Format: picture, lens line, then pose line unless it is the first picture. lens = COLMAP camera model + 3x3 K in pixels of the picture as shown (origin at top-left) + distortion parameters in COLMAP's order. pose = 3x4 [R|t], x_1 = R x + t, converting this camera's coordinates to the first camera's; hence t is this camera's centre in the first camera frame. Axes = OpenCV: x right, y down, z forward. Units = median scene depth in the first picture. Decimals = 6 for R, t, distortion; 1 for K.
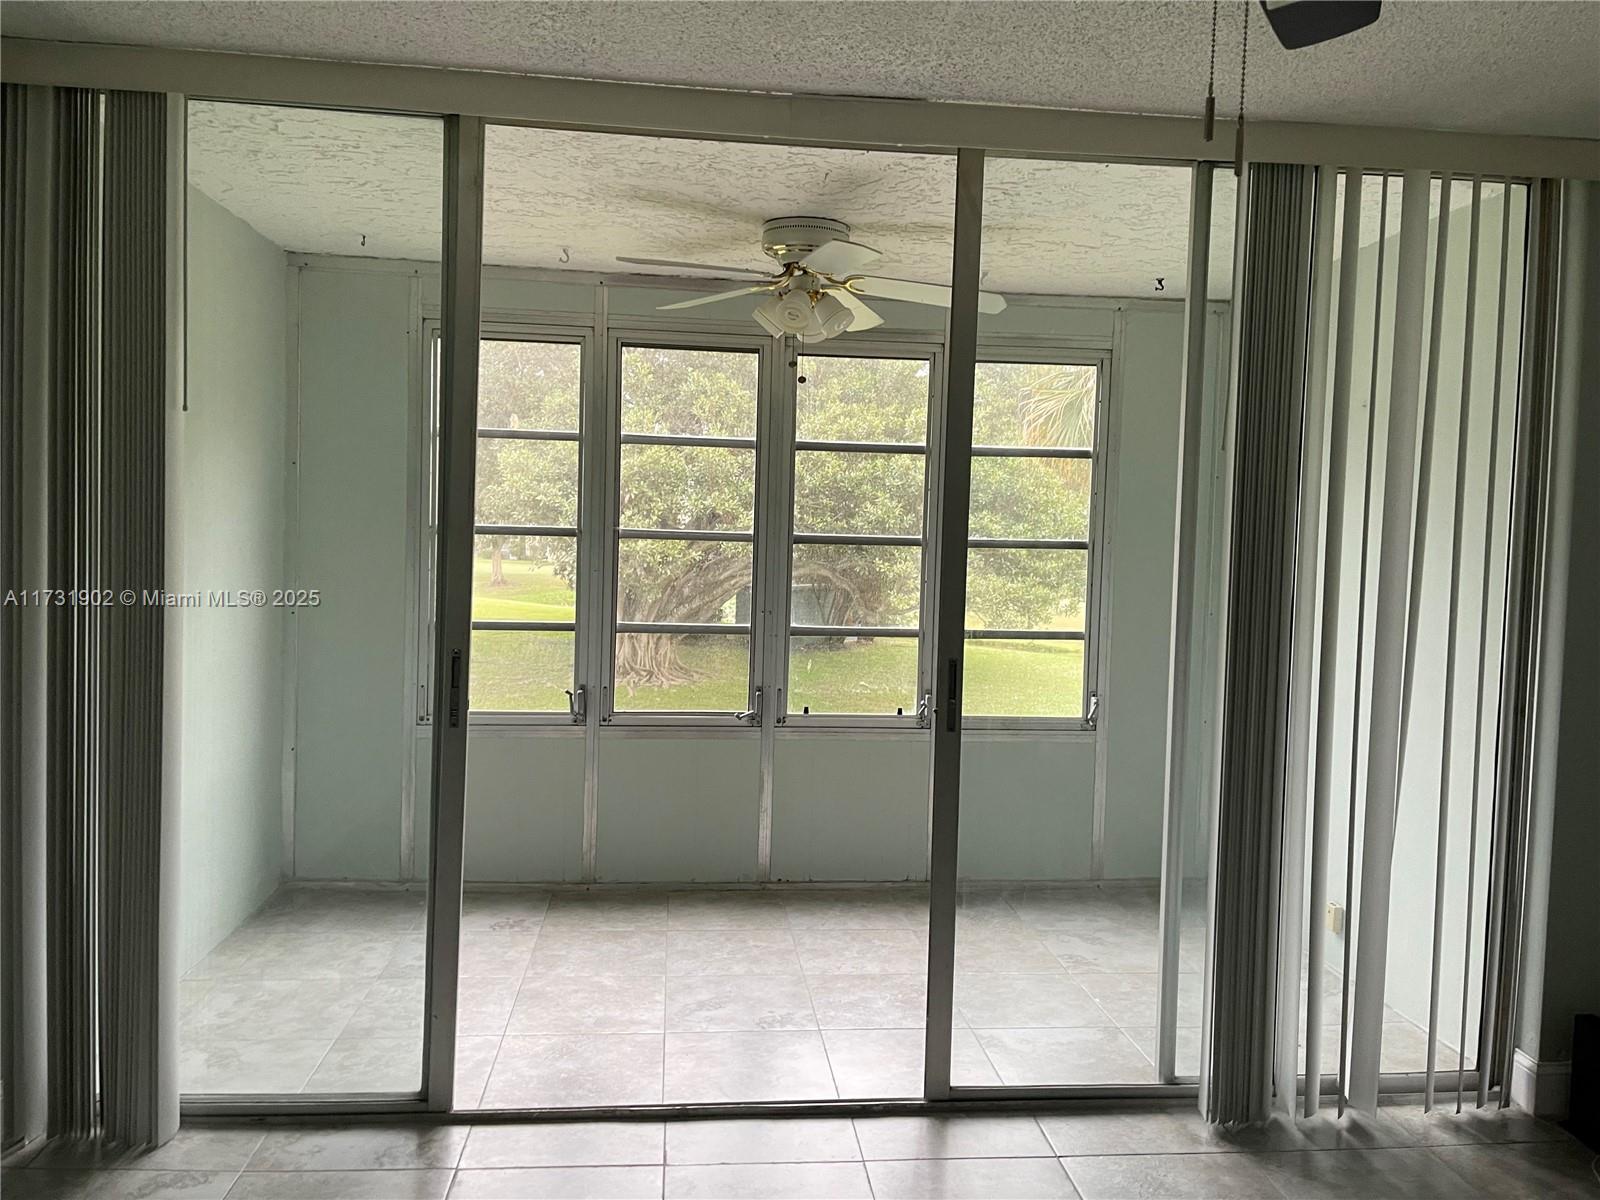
lens RADIAL K [[1208.3, 0, 800.0], [0, 1208.3, 579.2], [0, 0, 1]] dist [0.080517, -0.084253]
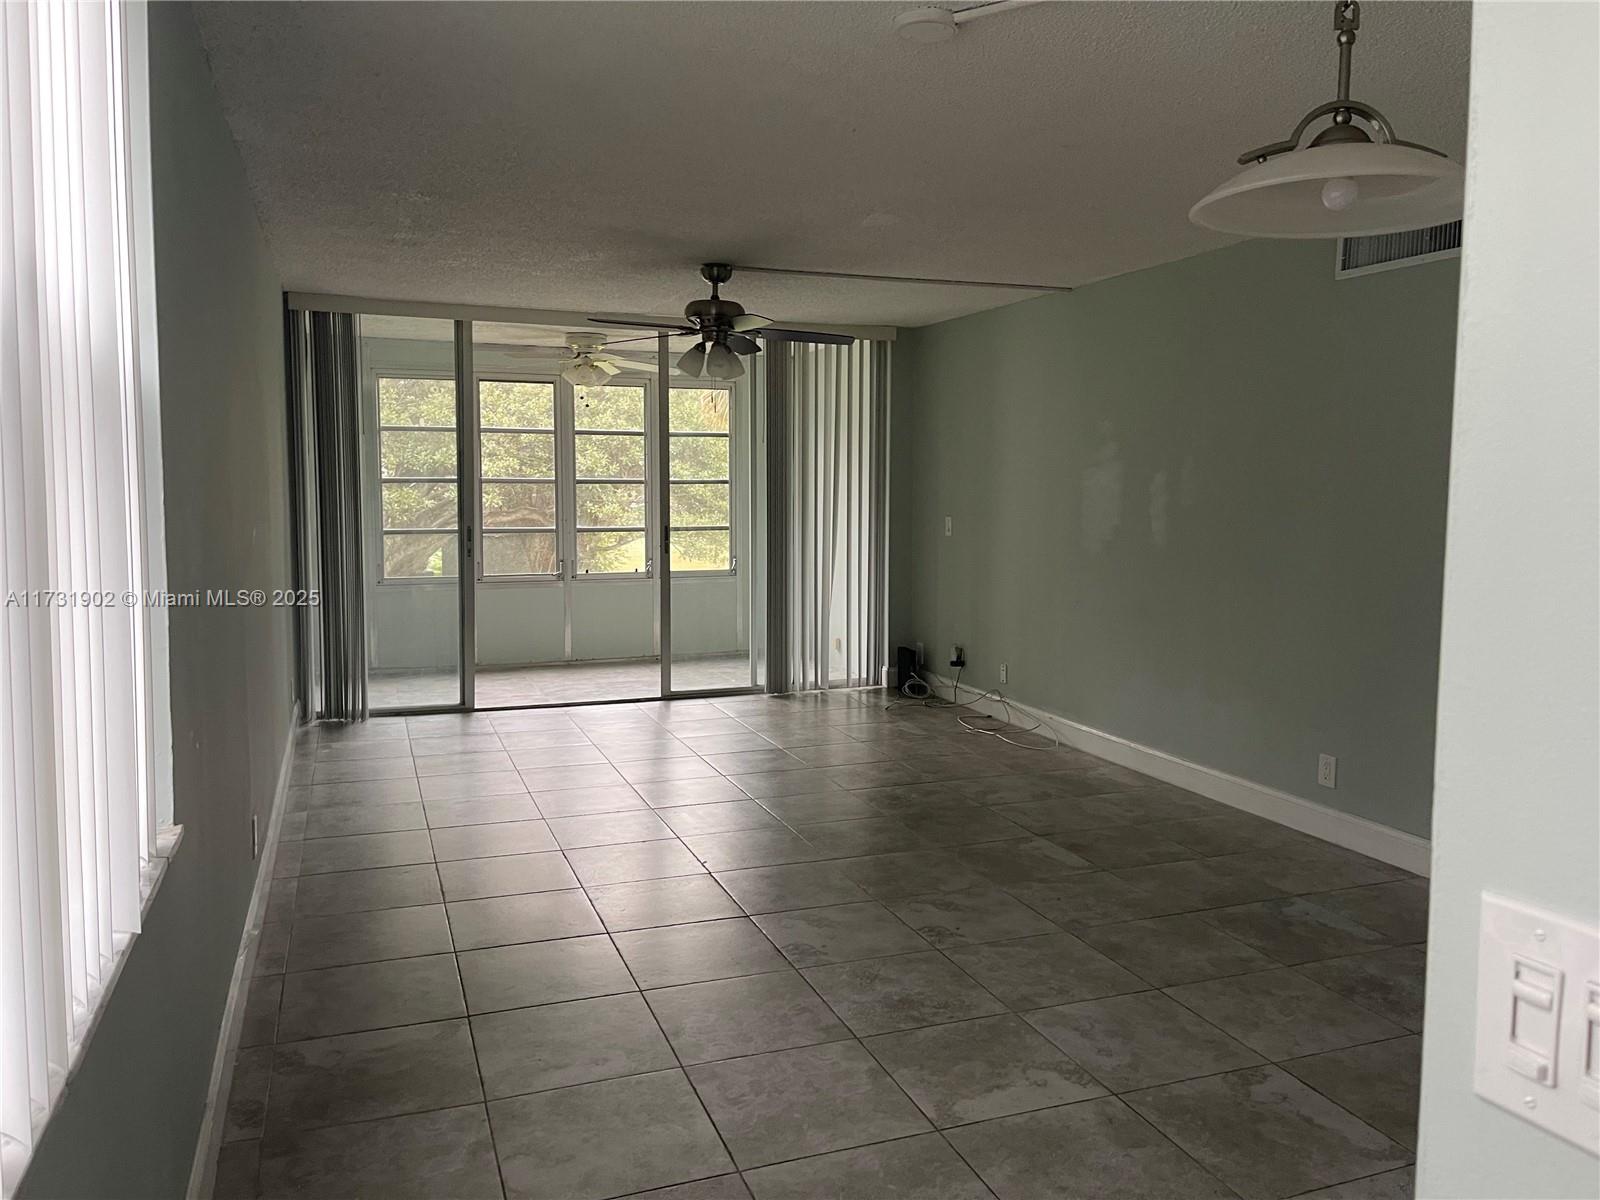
lens RADIAL K [[1208.3, 0, 824.6], [0, 1208.3, 577.1], [0, 0, 1]] dist [0.080517, -0.084253]
pose [[0.963179, -0.045827, 0.264925, -0.143606], [0.034670, 0.998310, 0.046639, 0.041694], [-0.266615, -0.035737, 0.963140, -0.959348]]
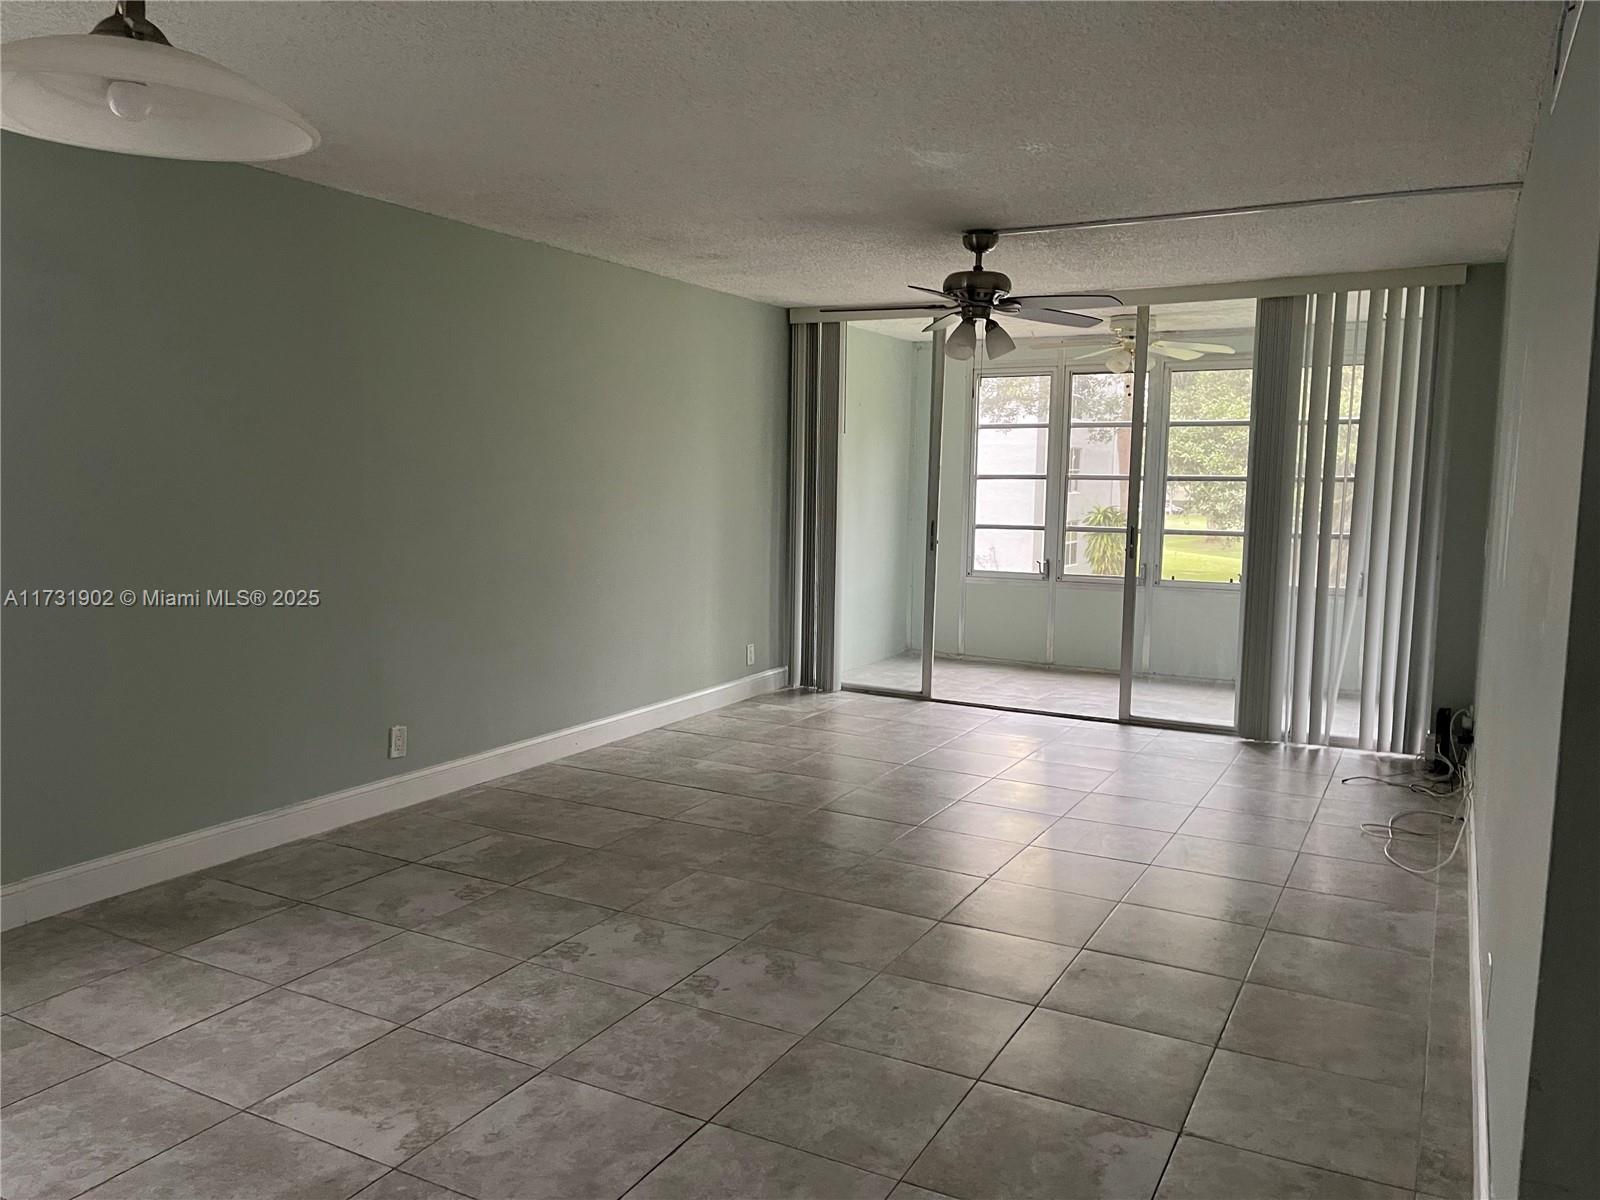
lens RADIAL K [[1208.3, 0, 792.2], [0, 1208.3, 604.2], [0, 0, 1]] dist [0.080517, -0.084253]
pose [[0.830888, 0.045367, -0.554587, 0.530686], [-0.015337, 0.998159, 0.058674, 0.053163], [0.556228, -0.040245, 0.830055, -0.768660]]
